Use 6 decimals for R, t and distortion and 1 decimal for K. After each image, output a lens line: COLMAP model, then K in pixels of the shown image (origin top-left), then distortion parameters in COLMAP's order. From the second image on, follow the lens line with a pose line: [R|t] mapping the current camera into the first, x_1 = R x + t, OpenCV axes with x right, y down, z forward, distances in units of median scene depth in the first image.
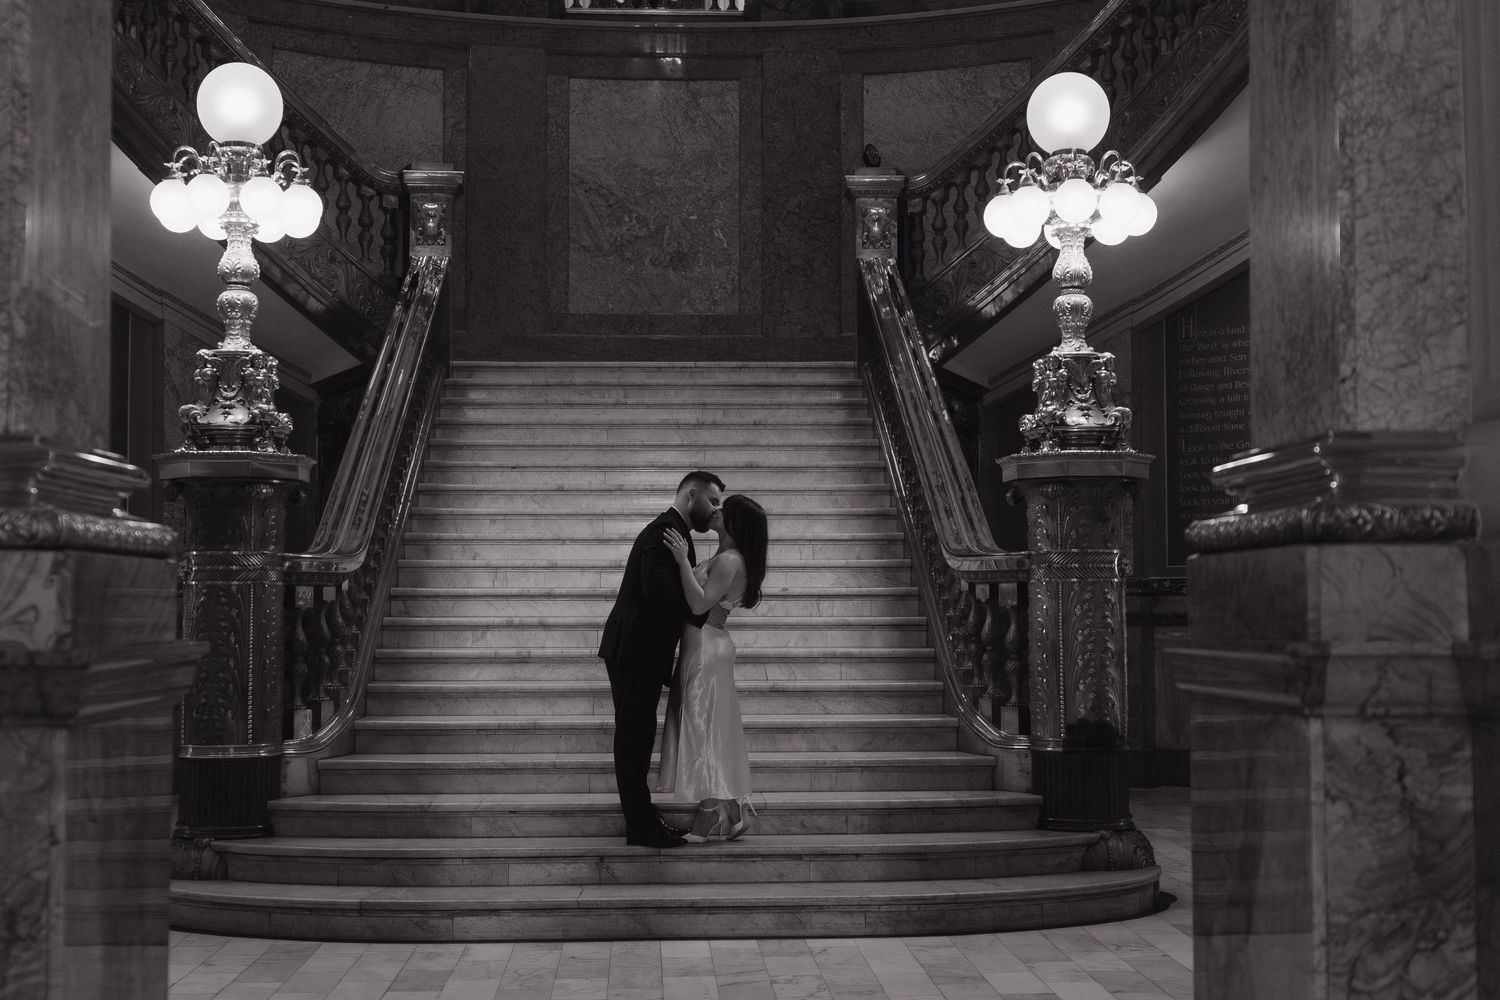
lens RADIAL K [[1929.5, 0, 748.0], [0, 1929.5, 500.6], [0, 0, 1]] dist [-0.007055, 0.000000]
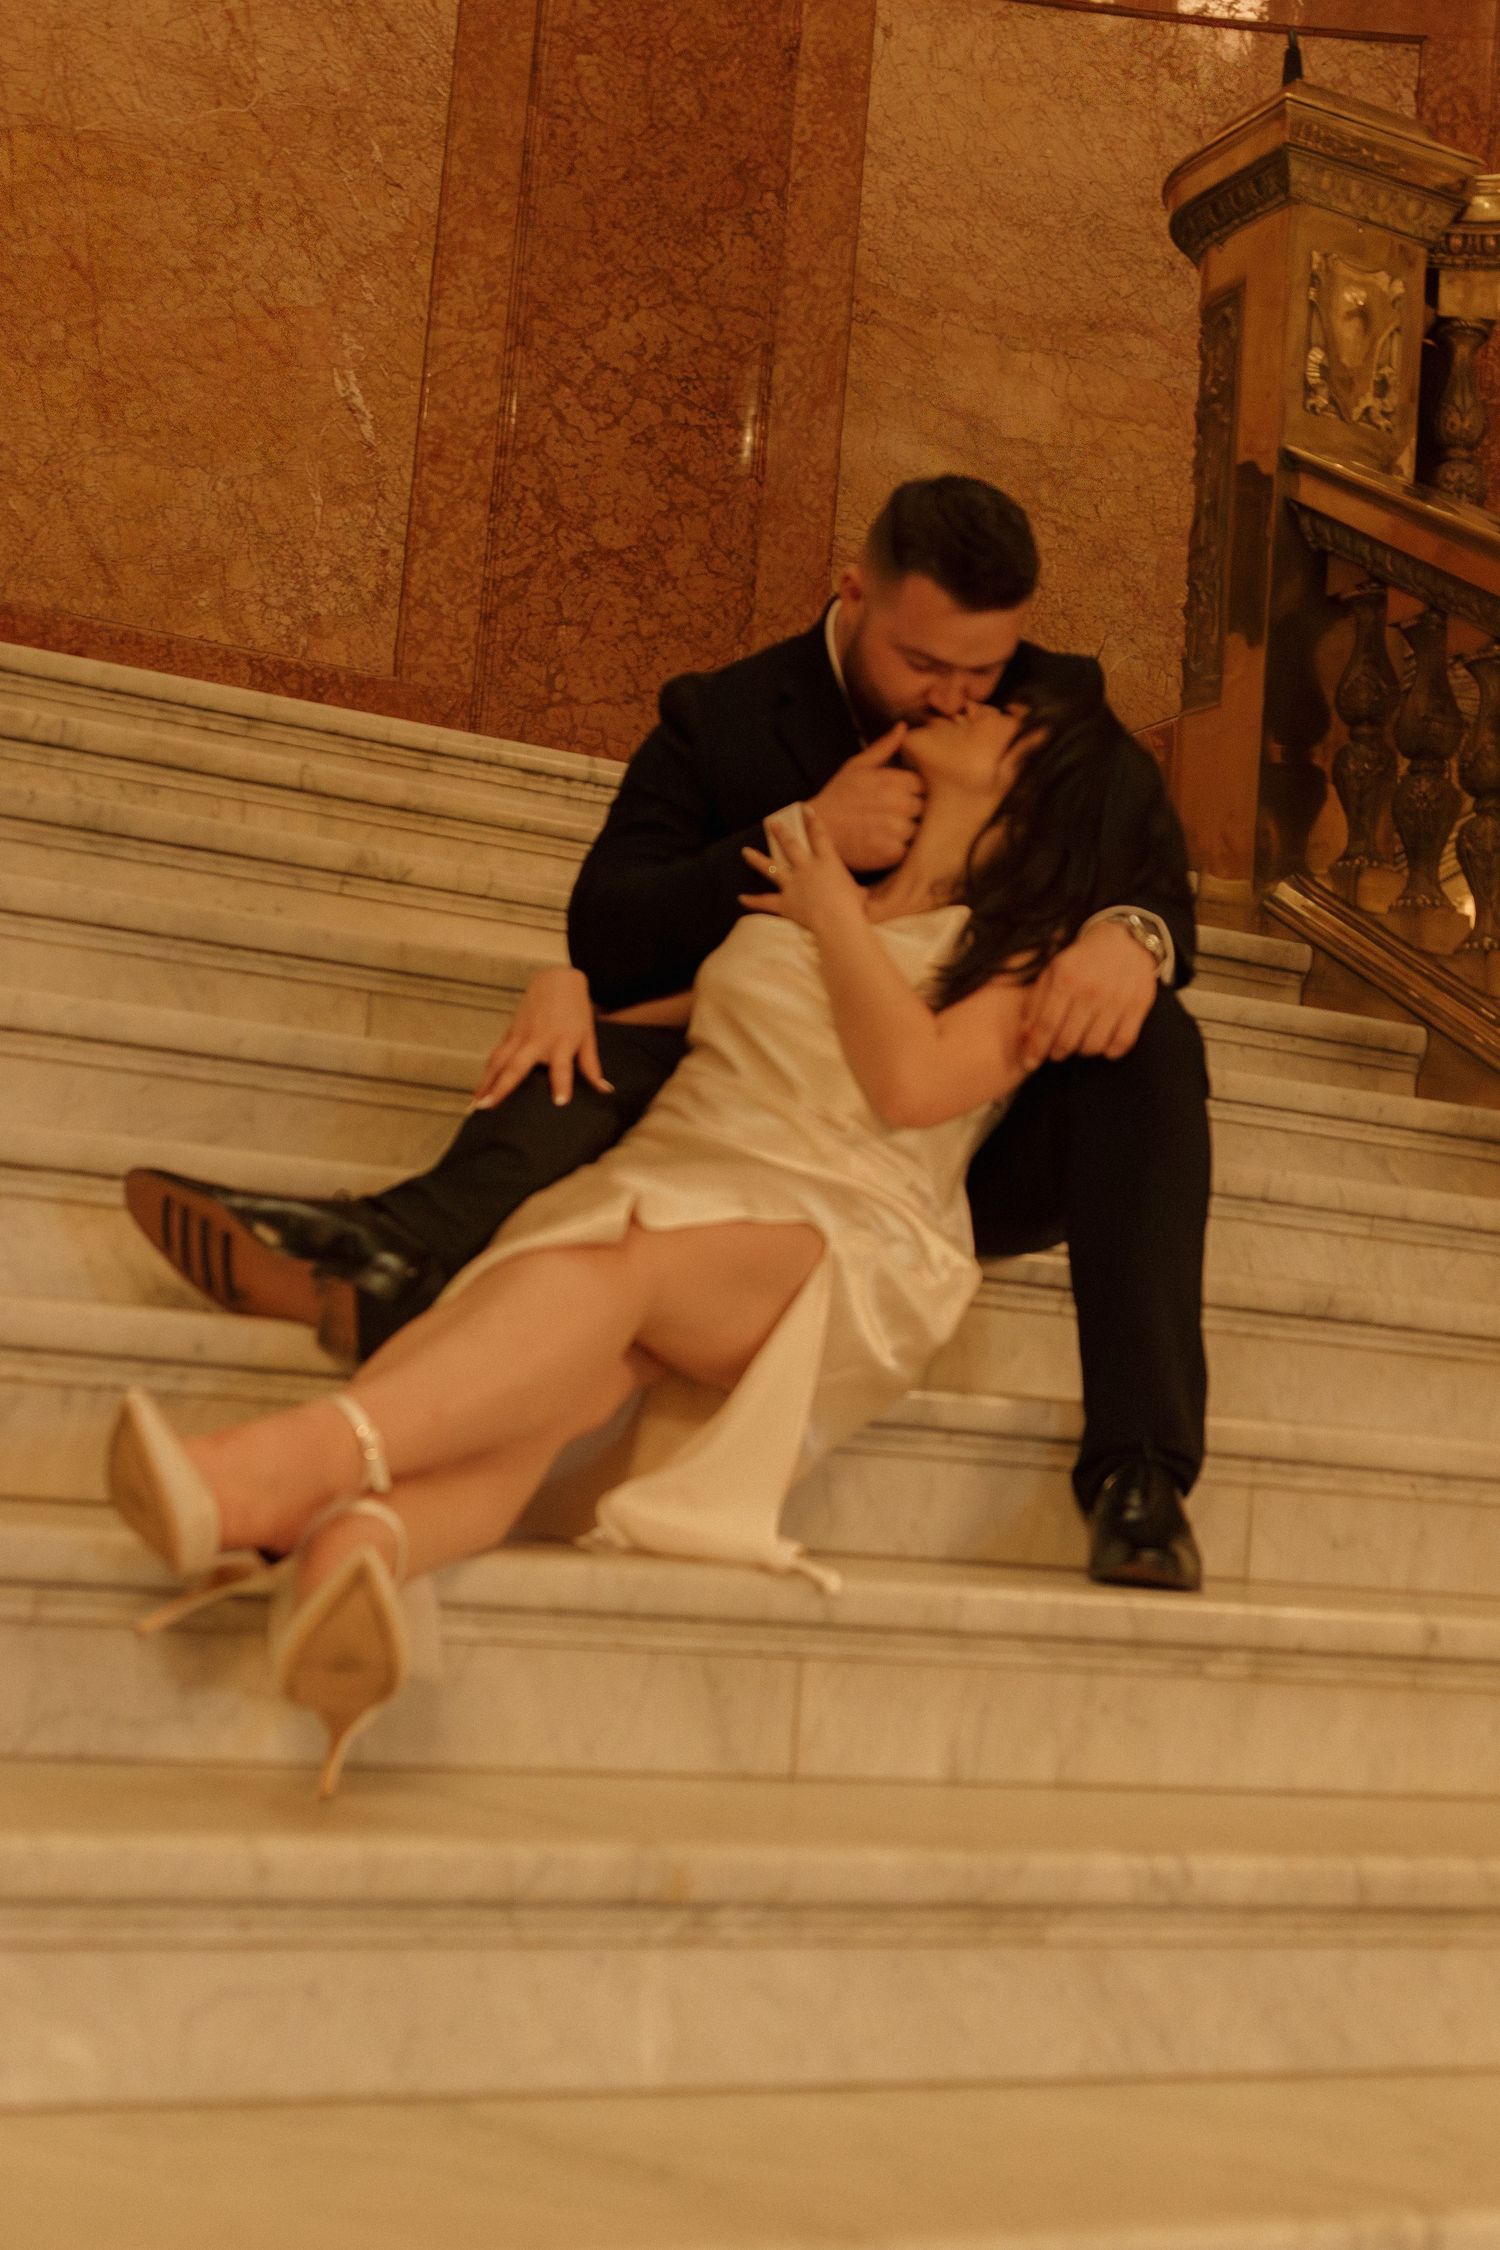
lens RADIAL K [[2894.3, 0, 754.4], [0, 2894.3, 1124.3], [0, 0, 1]] dist [-0.007055, 0.000000]
pose [[0.910886, 0.122058, 0.394194, -0.142952], [-0.102116, 0.992217, -0.071264, -0.010367], [-0.399824, 0.024660, 0.916260, 0.745931]]
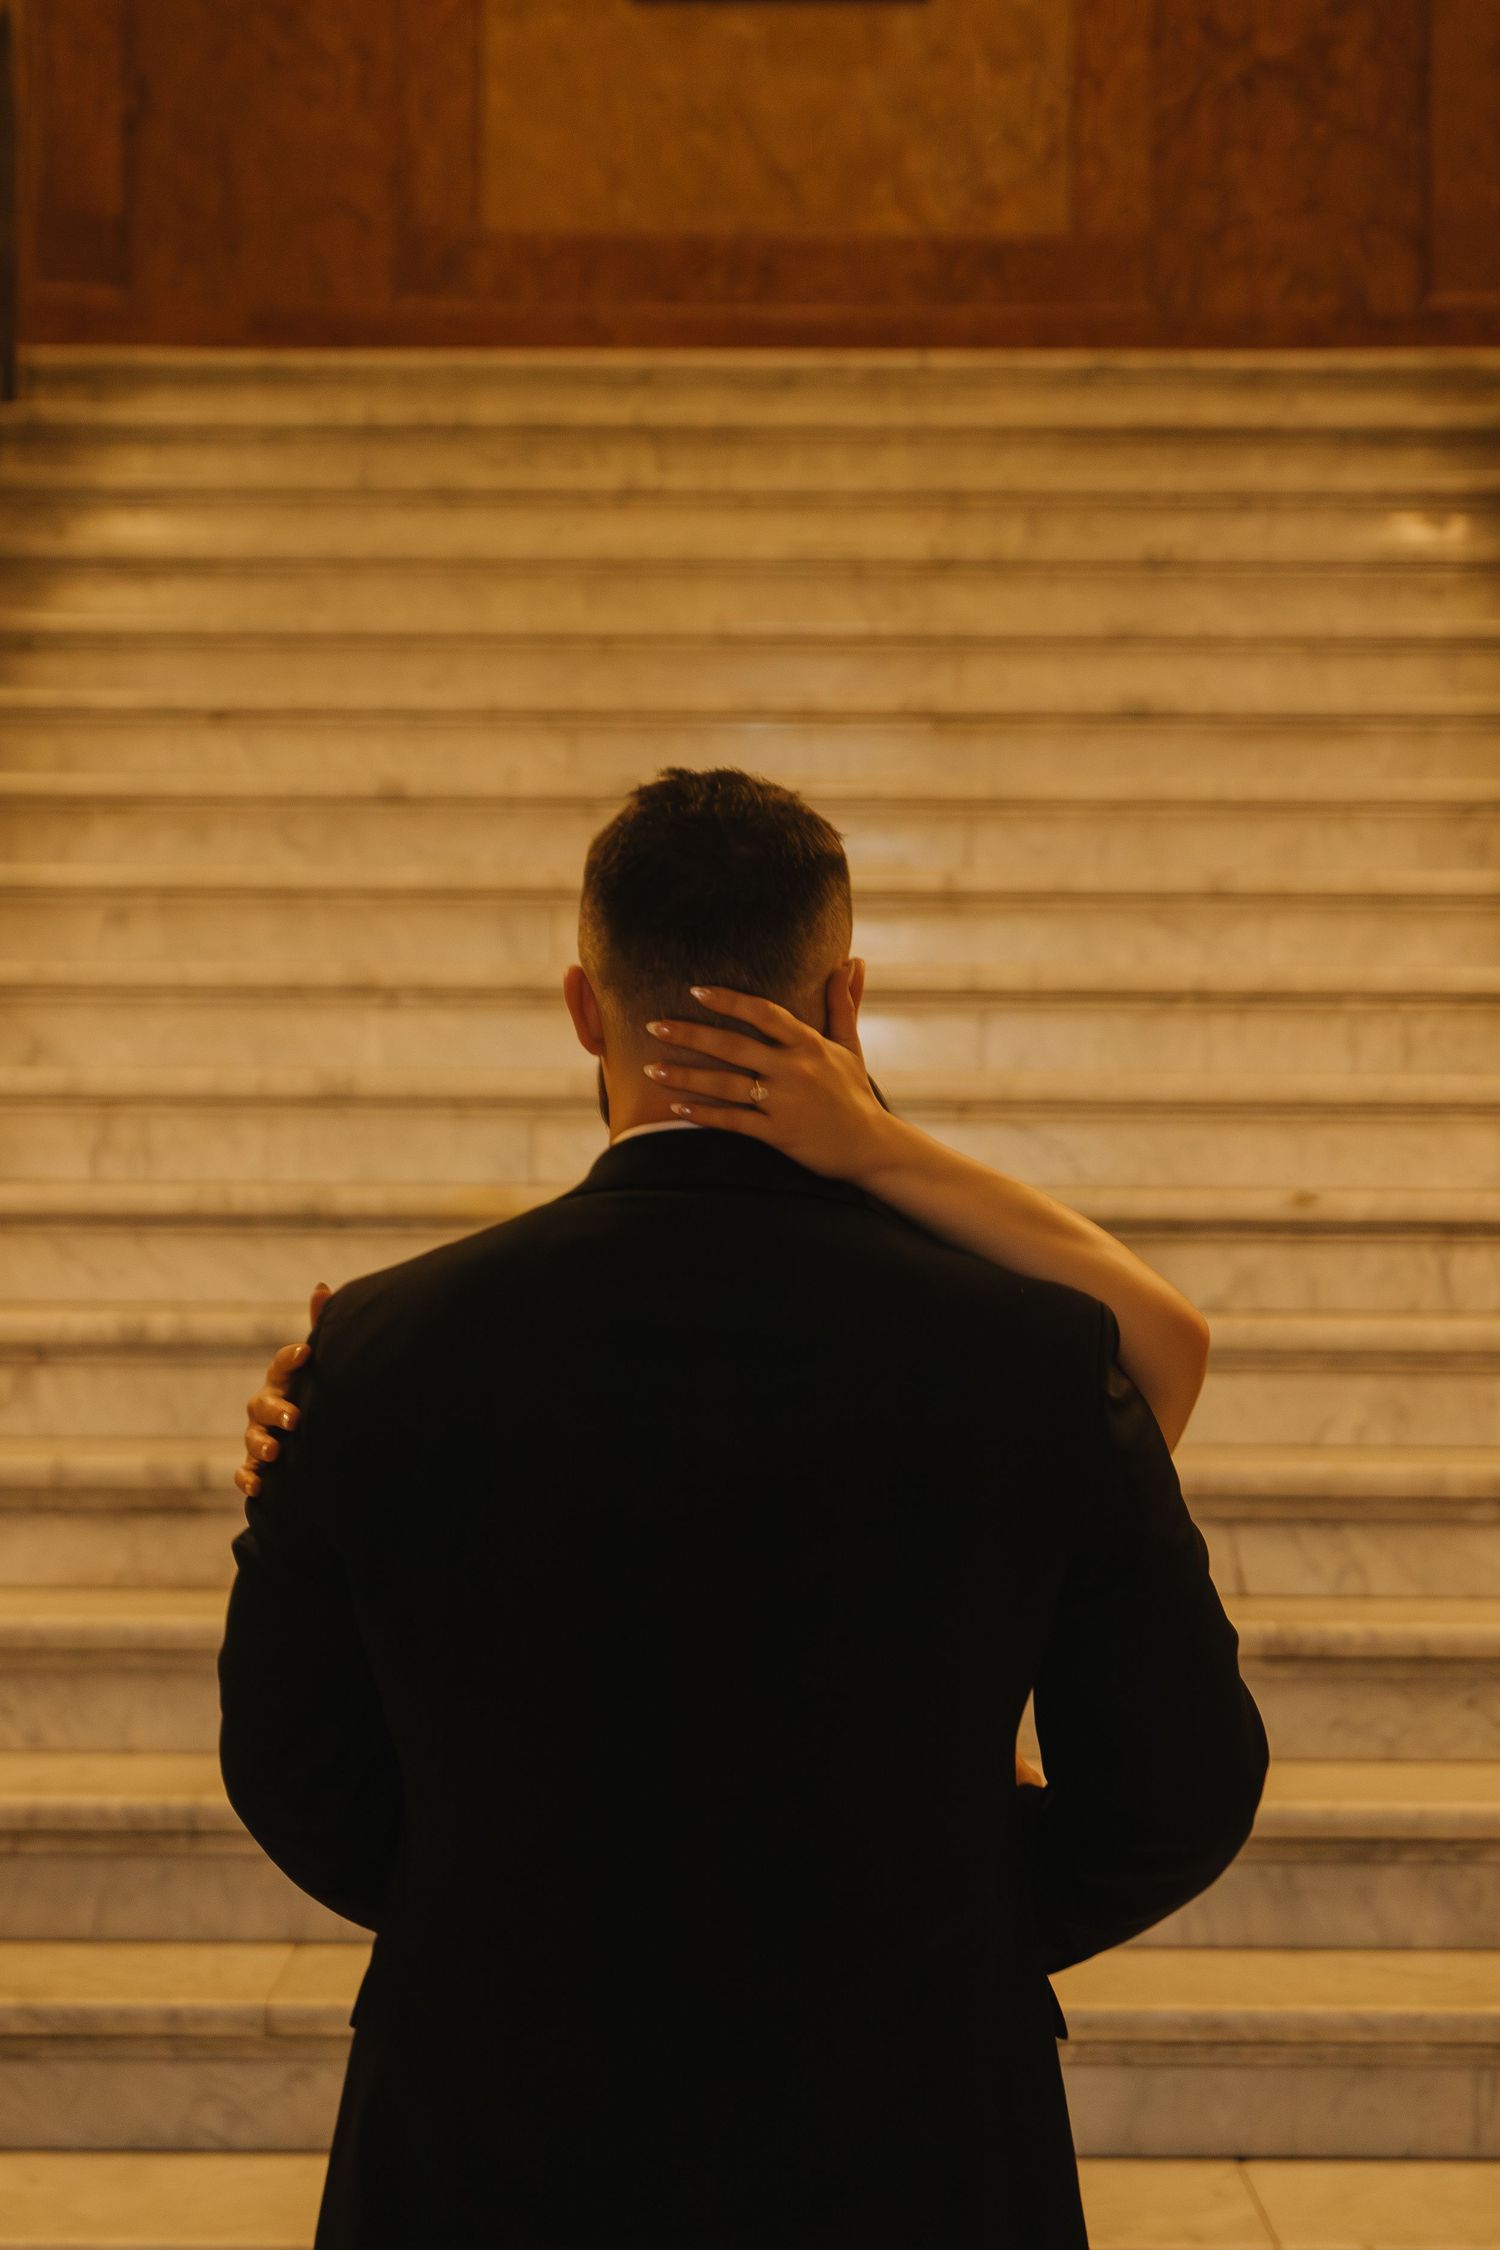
lens RADIAL K [[4826.1, 0, 752.5], [0, 4826.1, 1128.8], [0, 0, 1]] dist [0.061754, 0.000000]
pose [[0.998300, 0.005563, -0.058021, -0.011847], [-0.003483, 0.999349, 0.035901, 0.013814], [0.058183, -0.035638, 0.997670, 0.339131]]
